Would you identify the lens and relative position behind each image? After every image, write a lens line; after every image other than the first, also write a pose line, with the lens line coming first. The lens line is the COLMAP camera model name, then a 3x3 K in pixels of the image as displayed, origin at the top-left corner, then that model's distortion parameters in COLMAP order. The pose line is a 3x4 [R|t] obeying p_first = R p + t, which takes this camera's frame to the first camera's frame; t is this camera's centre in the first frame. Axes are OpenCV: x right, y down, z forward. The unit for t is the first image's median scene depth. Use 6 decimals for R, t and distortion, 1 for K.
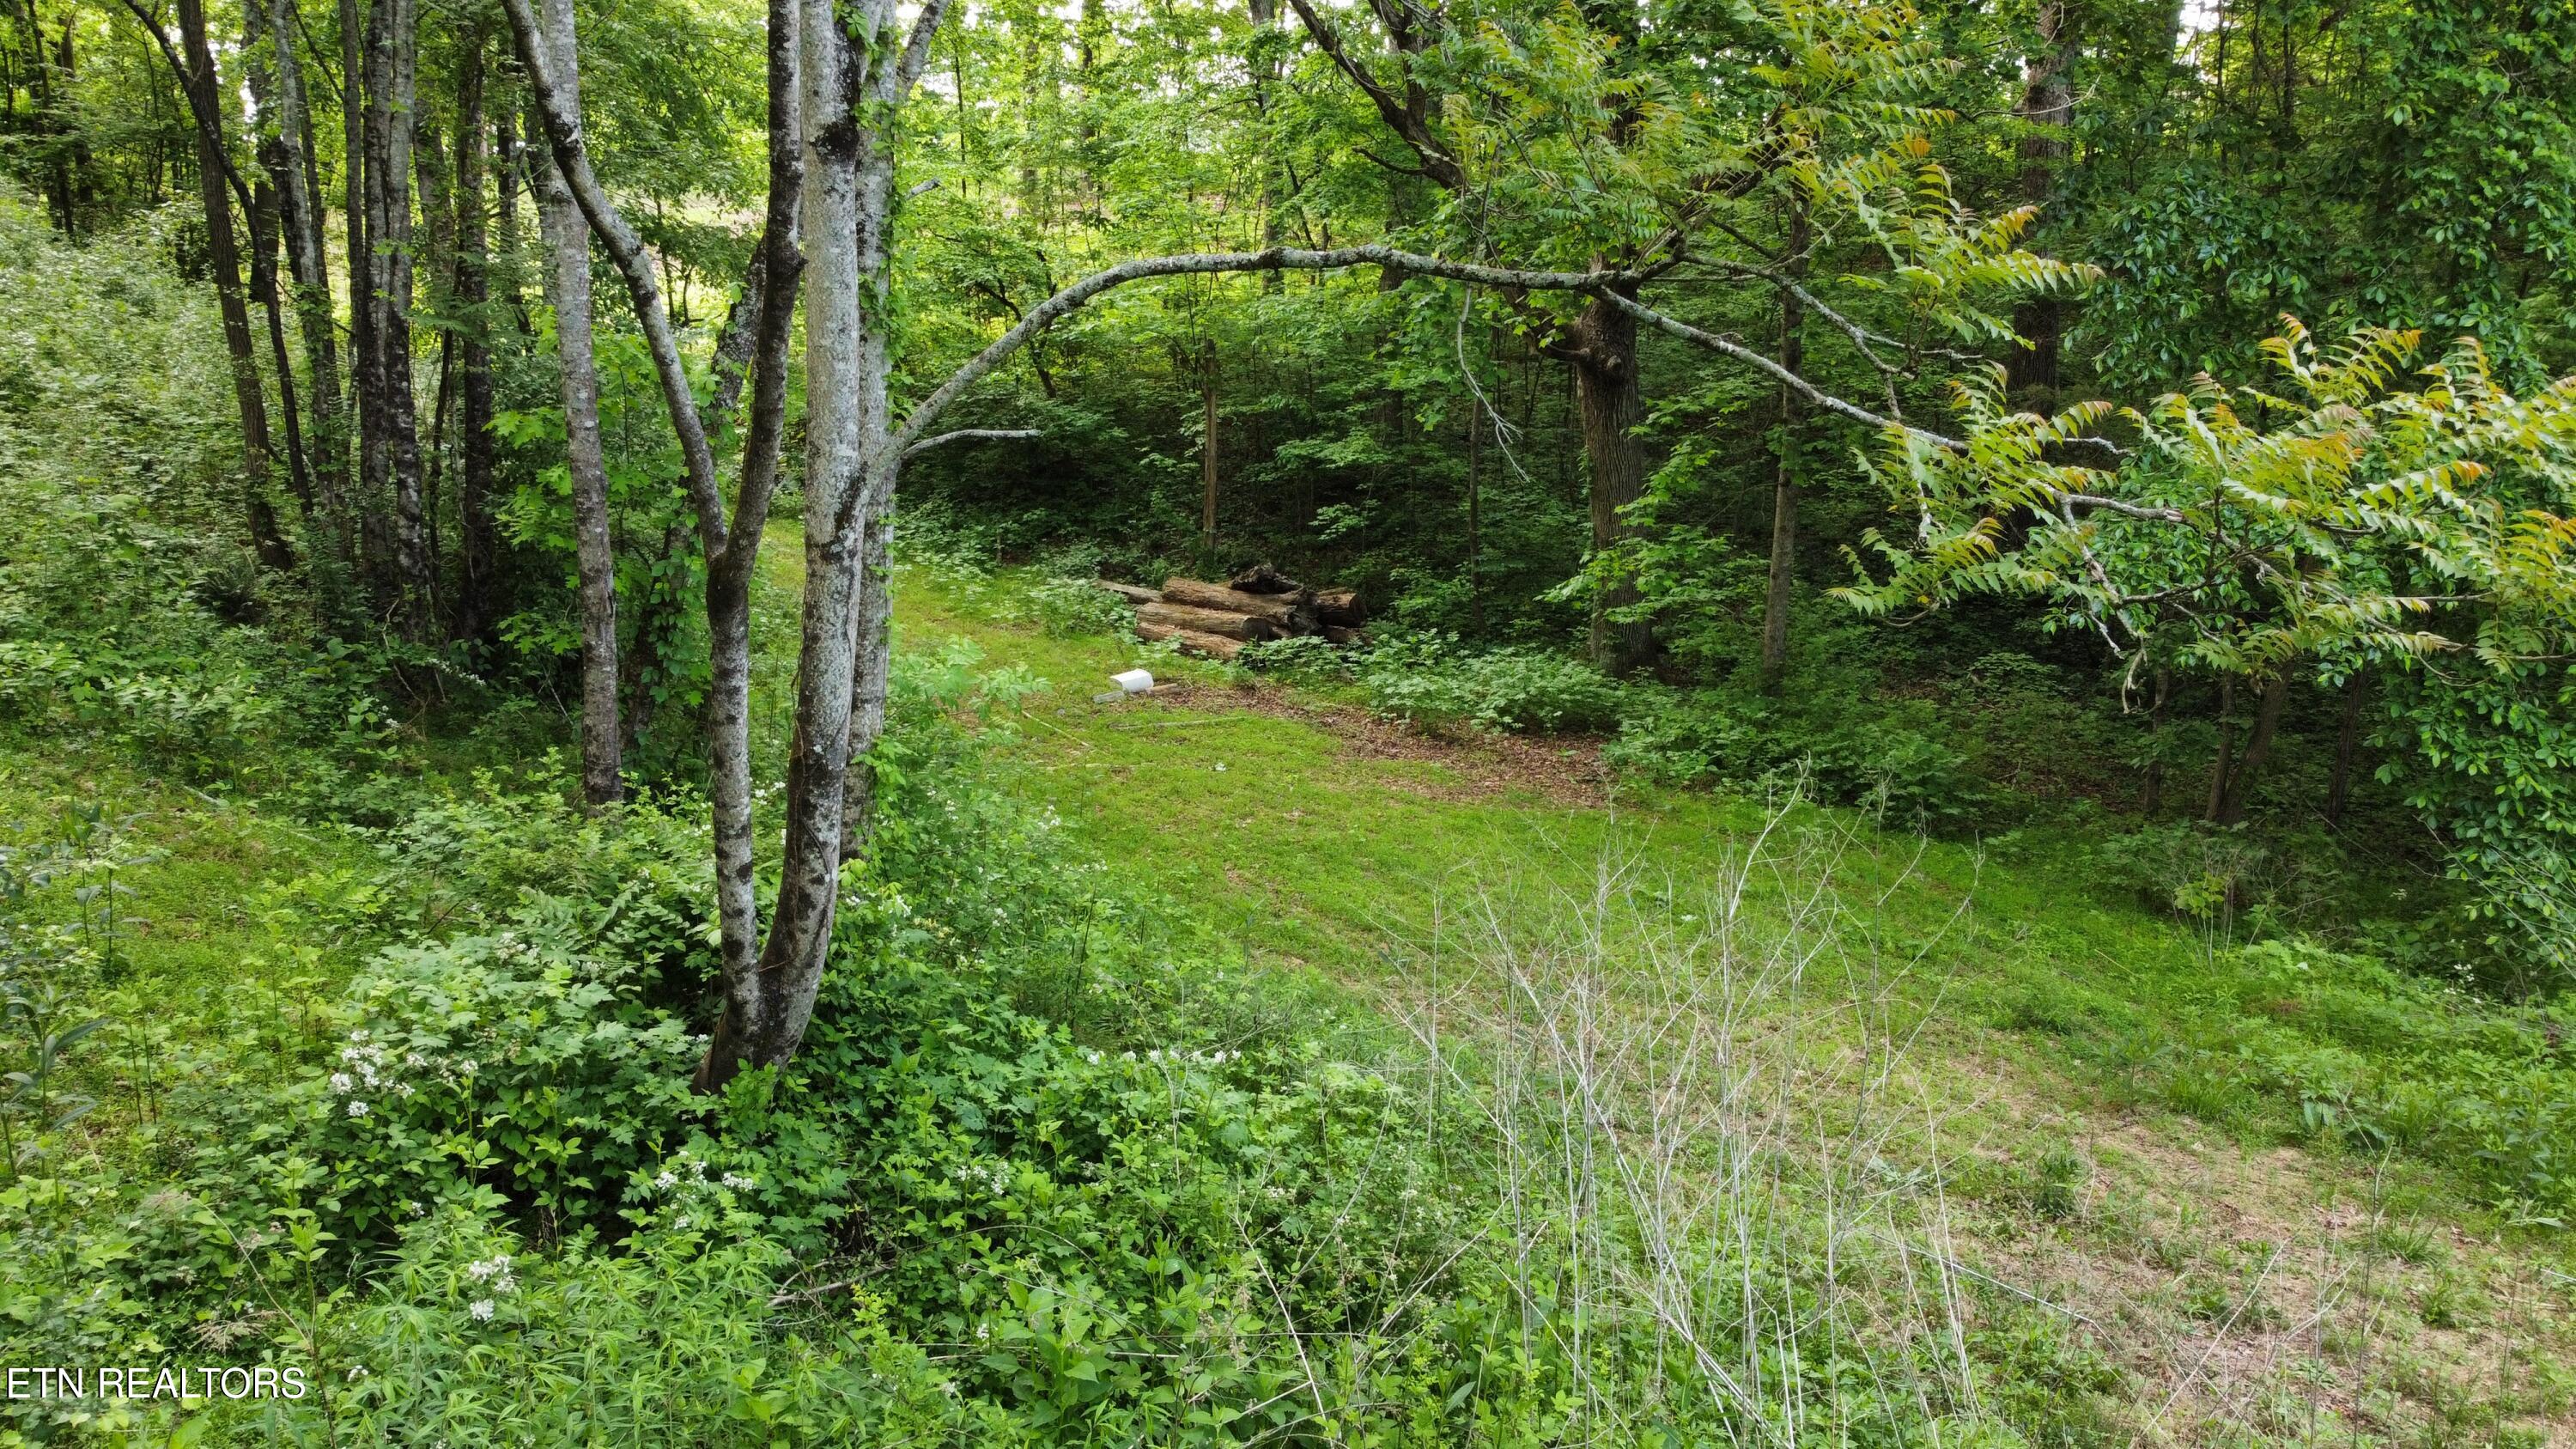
lens RADIAL K [[1890.6, 0, 1279.2], [0, 1890.6, 722.7], [0, 0, 1]] dist [-0.022135, -0.000214]
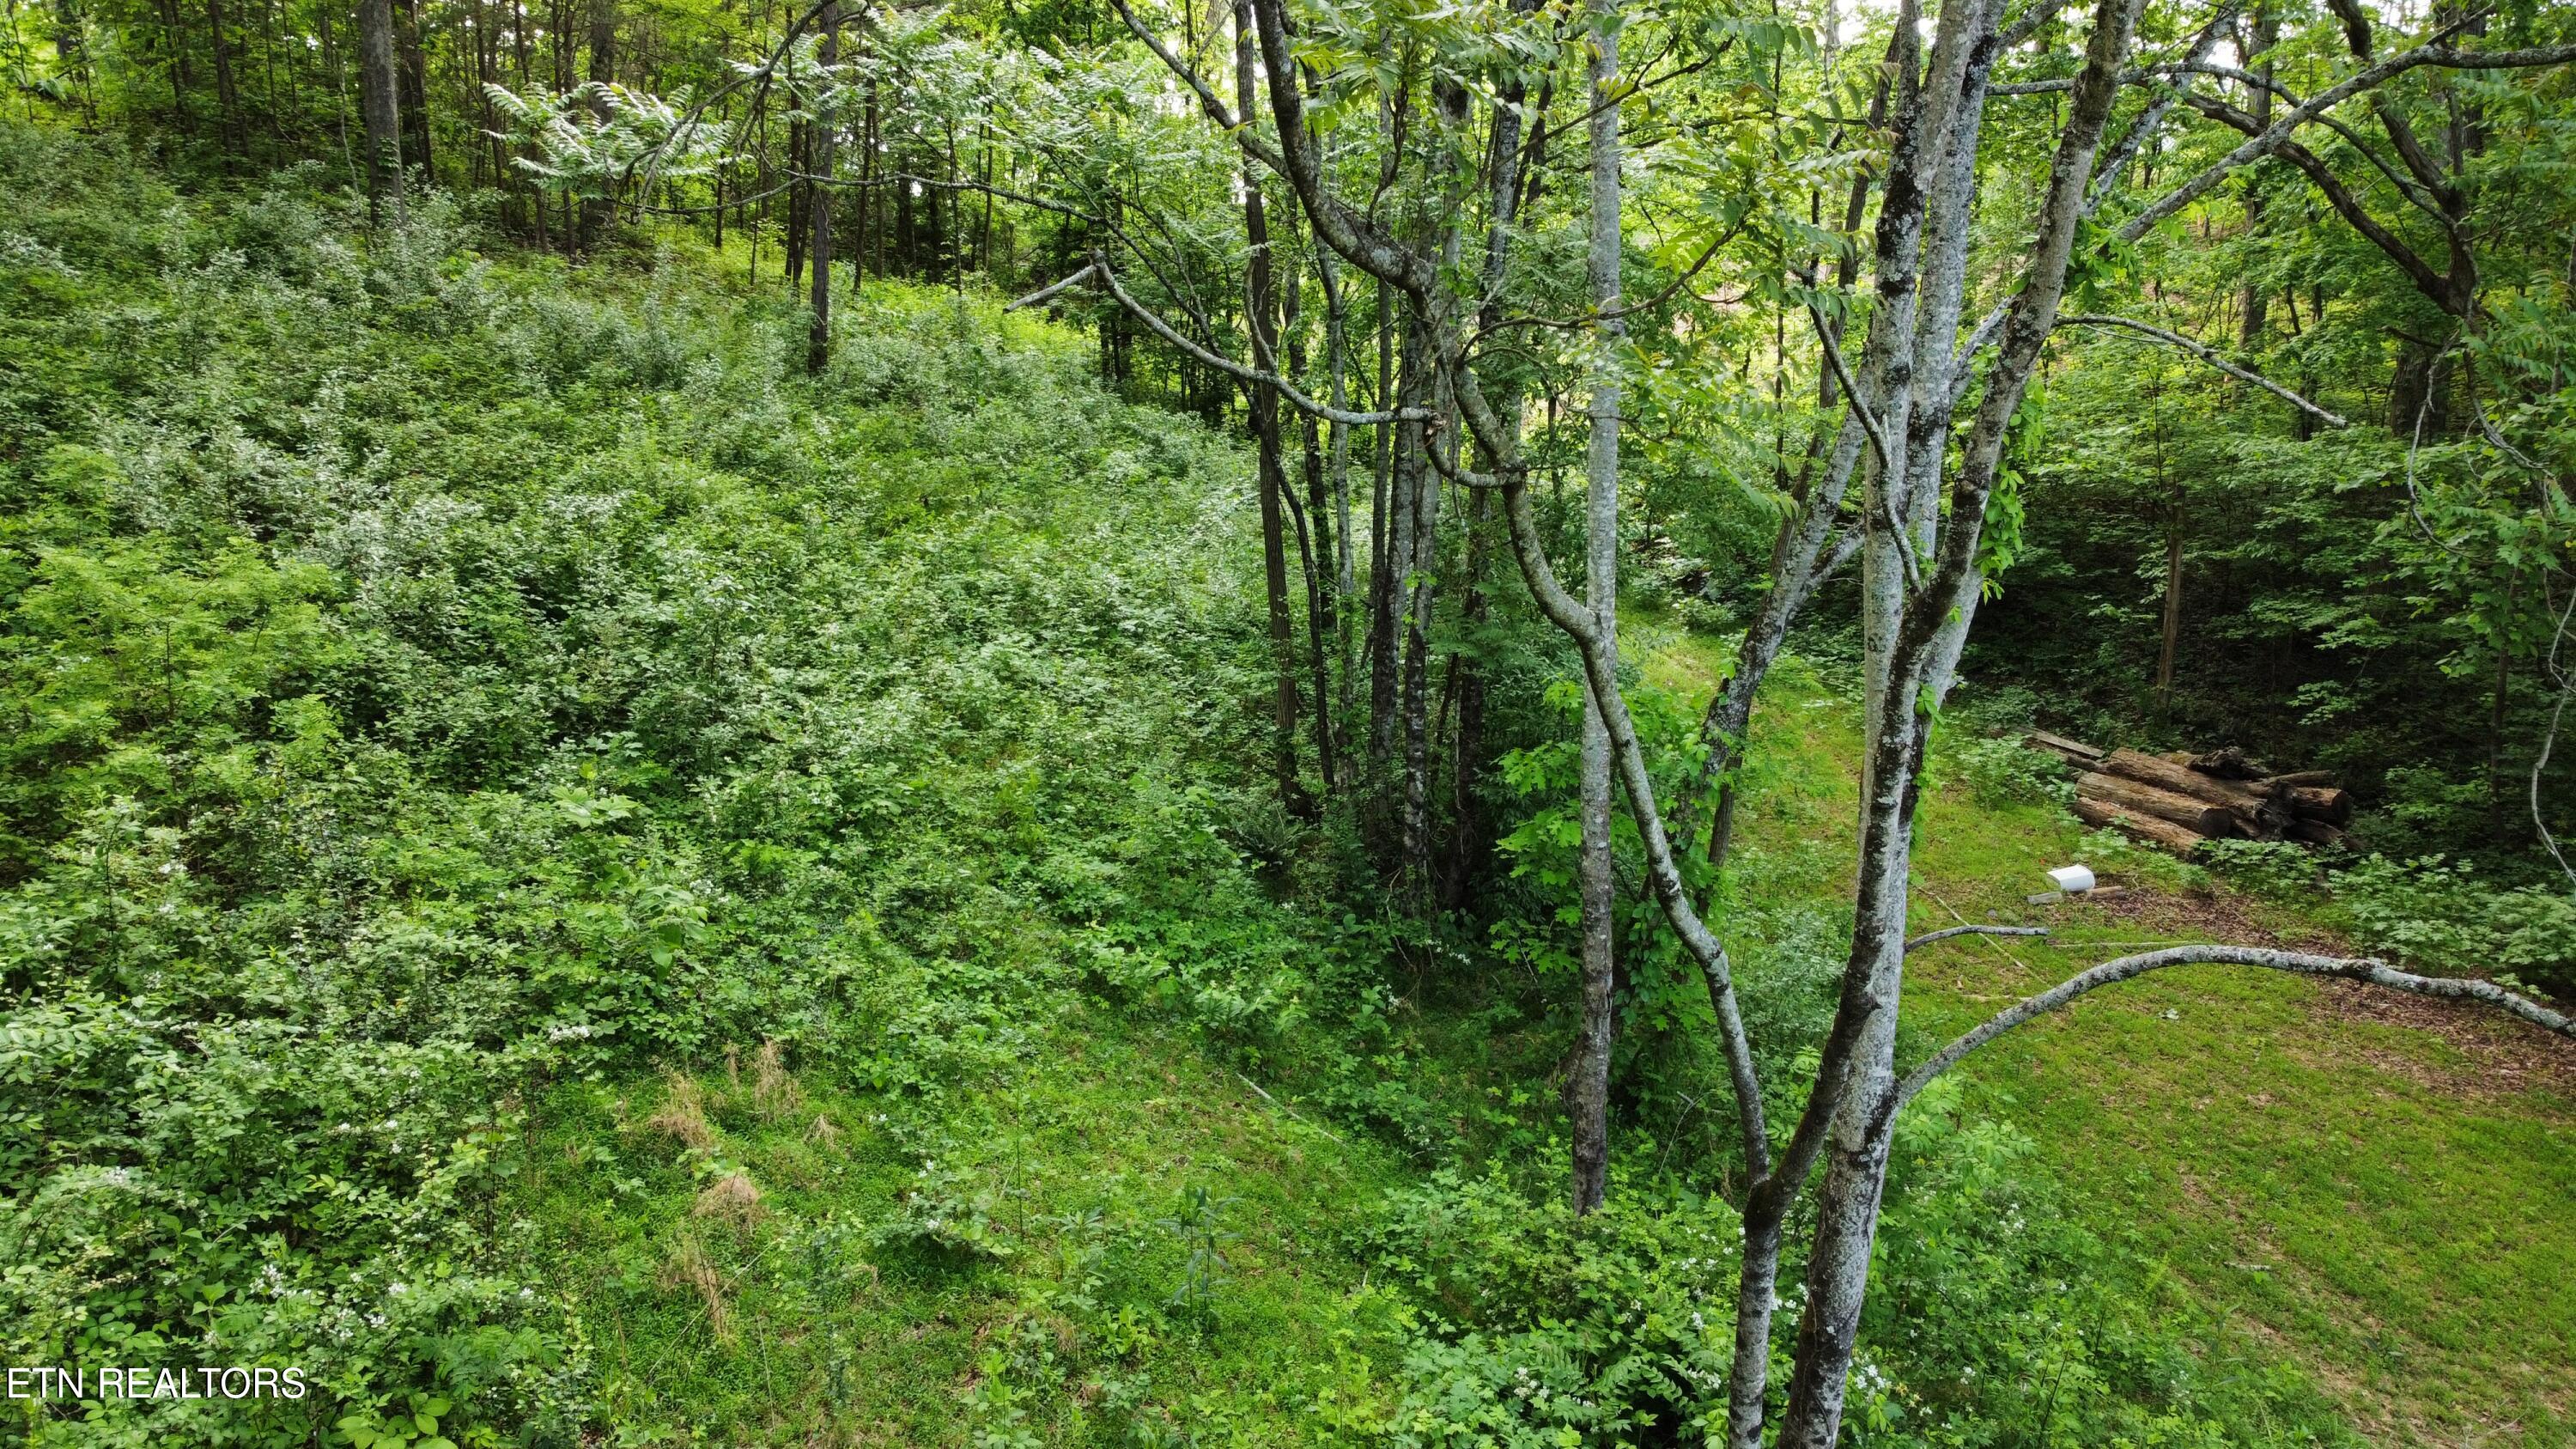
lens RADIAL K [[1890.6, 0, 1281.8], [0, 1890.6, 728.7], [0, 0, 1]] dist [-0.022135, -0.000214]
pose [[0.895782, 0.062015, -0.440146, -0.022103], [-0.059018, 0.998046, 0.020507, -0.096227], [0.440558, 0.007607, 0.897692, -0.027055]]
